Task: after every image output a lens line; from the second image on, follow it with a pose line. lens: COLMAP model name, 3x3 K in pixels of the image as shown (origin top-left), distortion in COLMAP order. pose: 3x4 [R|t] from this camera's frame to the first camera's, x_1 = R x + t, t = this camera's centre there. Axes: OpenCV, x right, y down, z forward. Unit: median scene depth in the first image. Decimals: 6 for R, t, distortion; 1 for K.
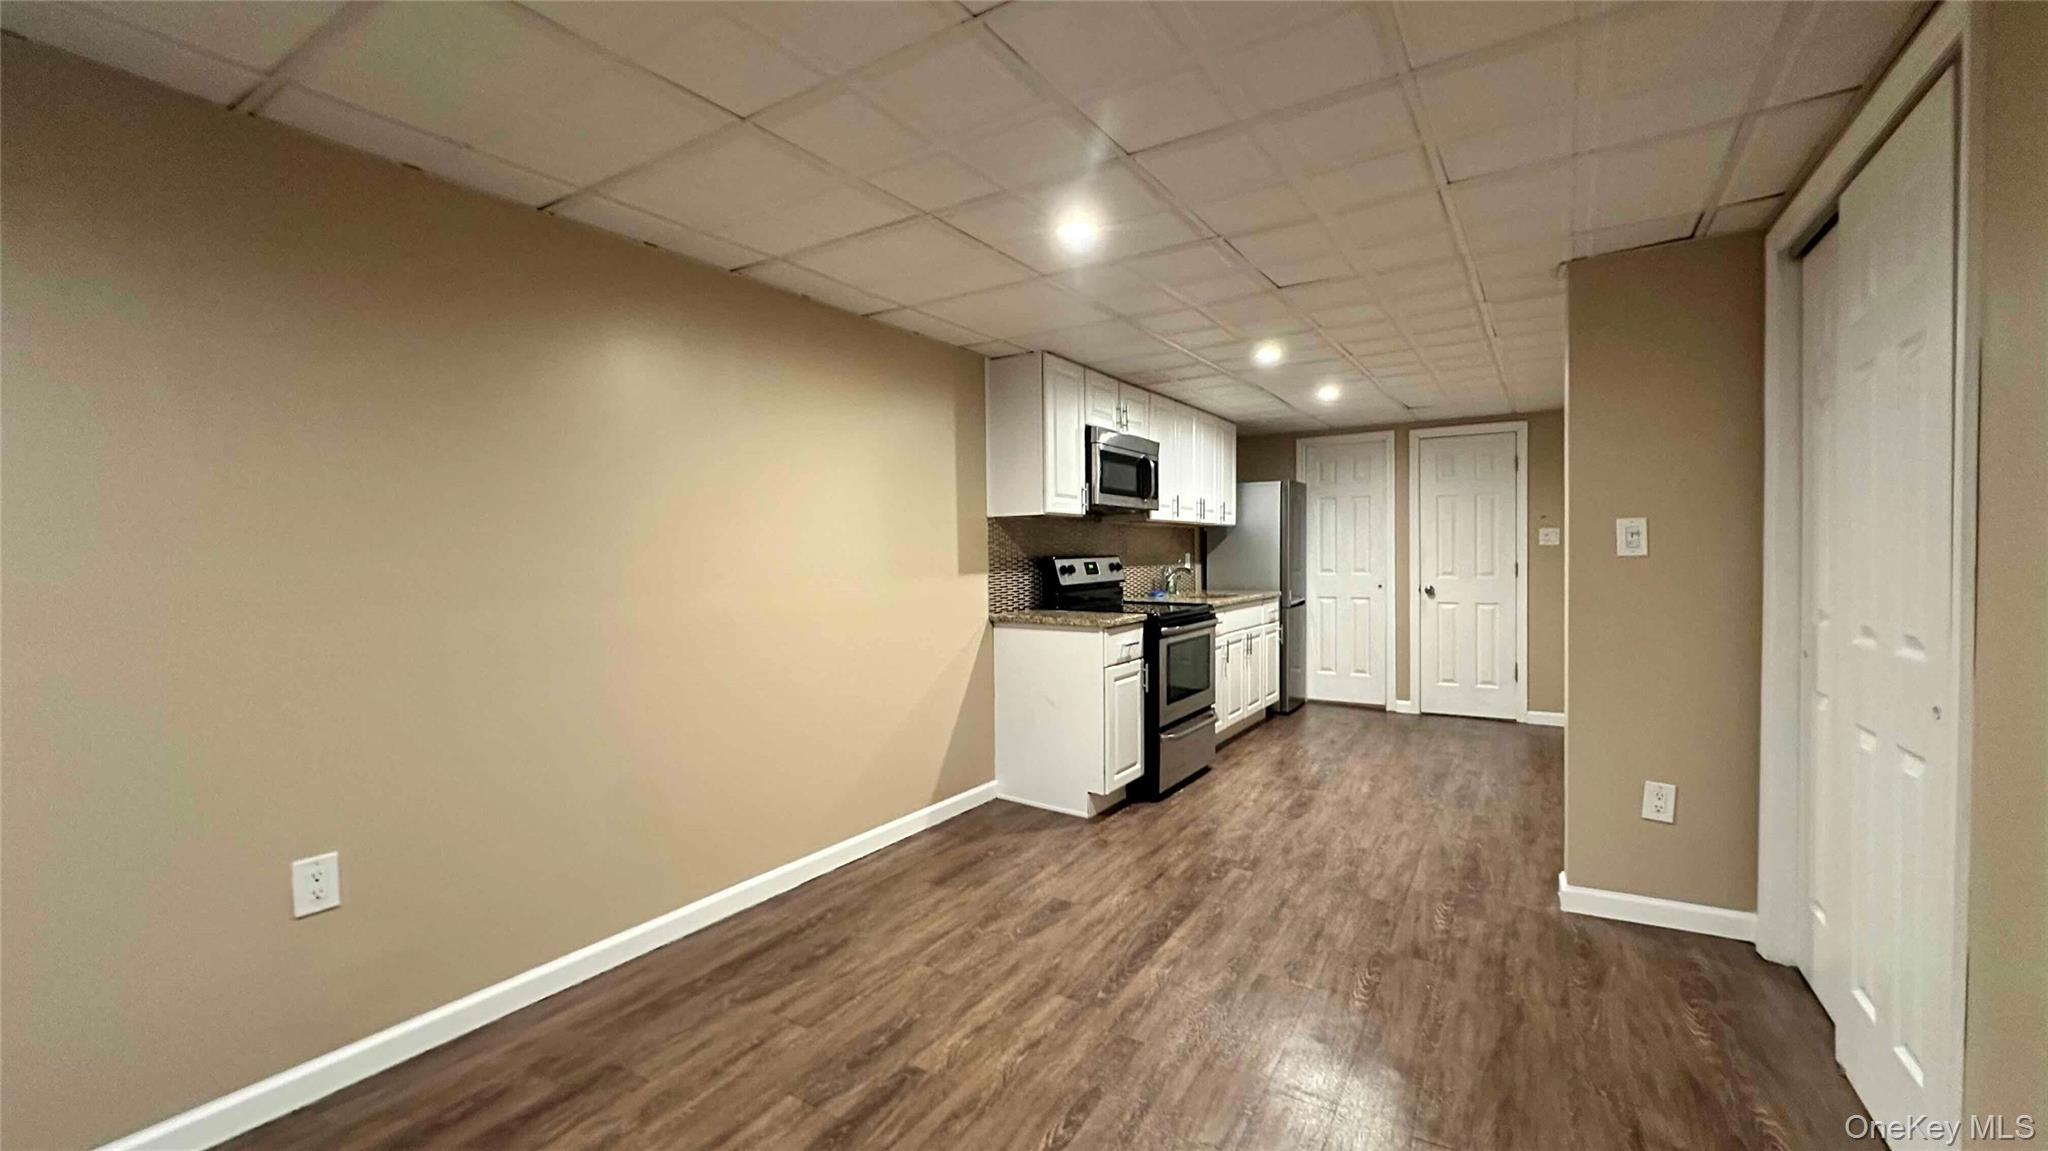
lens RADIAL K [[817.4, 0, 1020.9], [0, 817.4, 568.0], [0, 0, 1]] dist [0.004065, 0.001005]
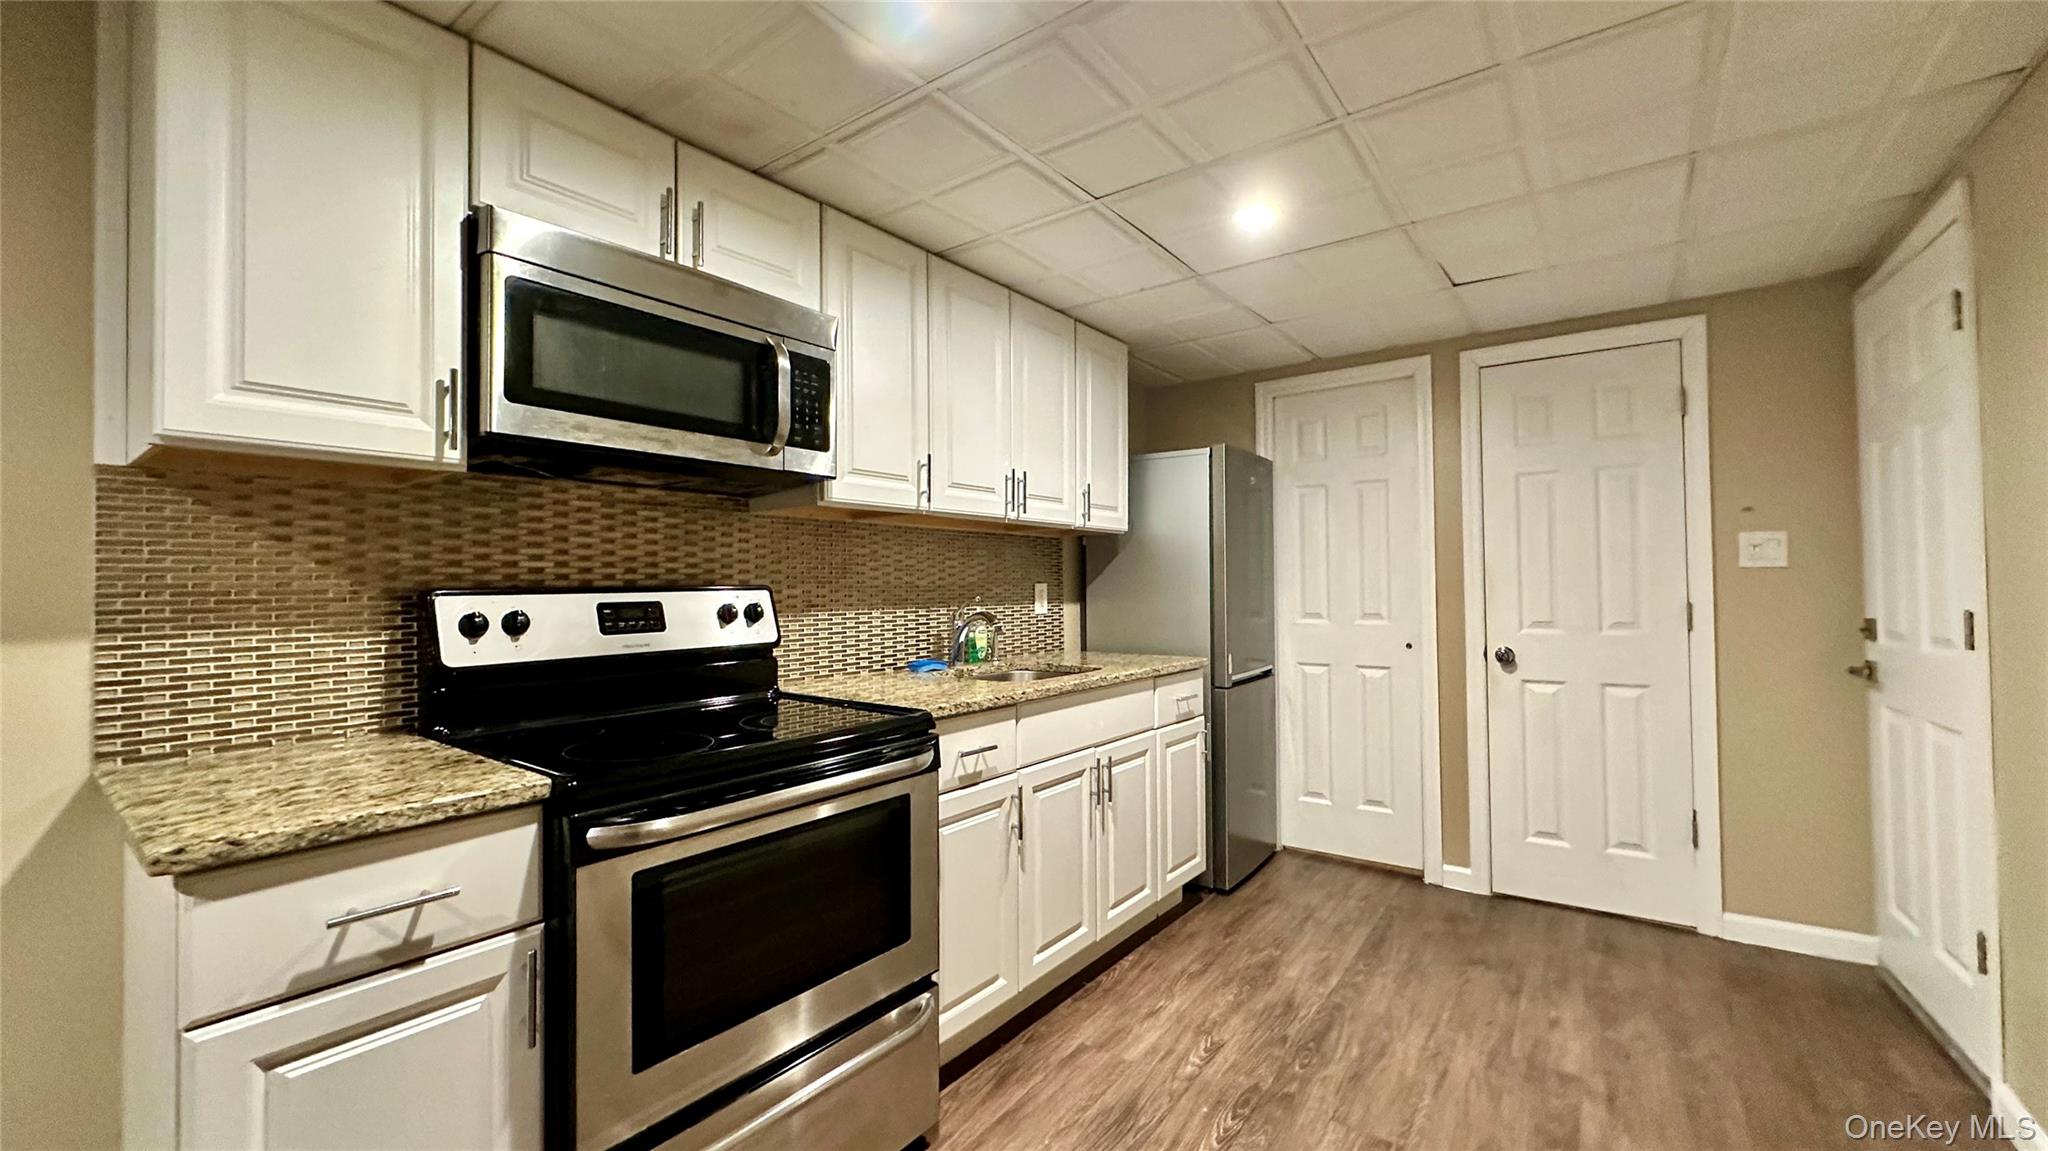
lens RADIAL K [[817.4, 0, 1026.4], [0, 817.4, 573.4], [0, 0, 1]] dist [0.004065, 0.001005]
pose [[0.998074, -0.000252, -0.062042, 0.317906], [-0.002008, 0.999337, -0.036362, -0.007760], [0.062010, 0.036416, 0.997411, 0.641632]]
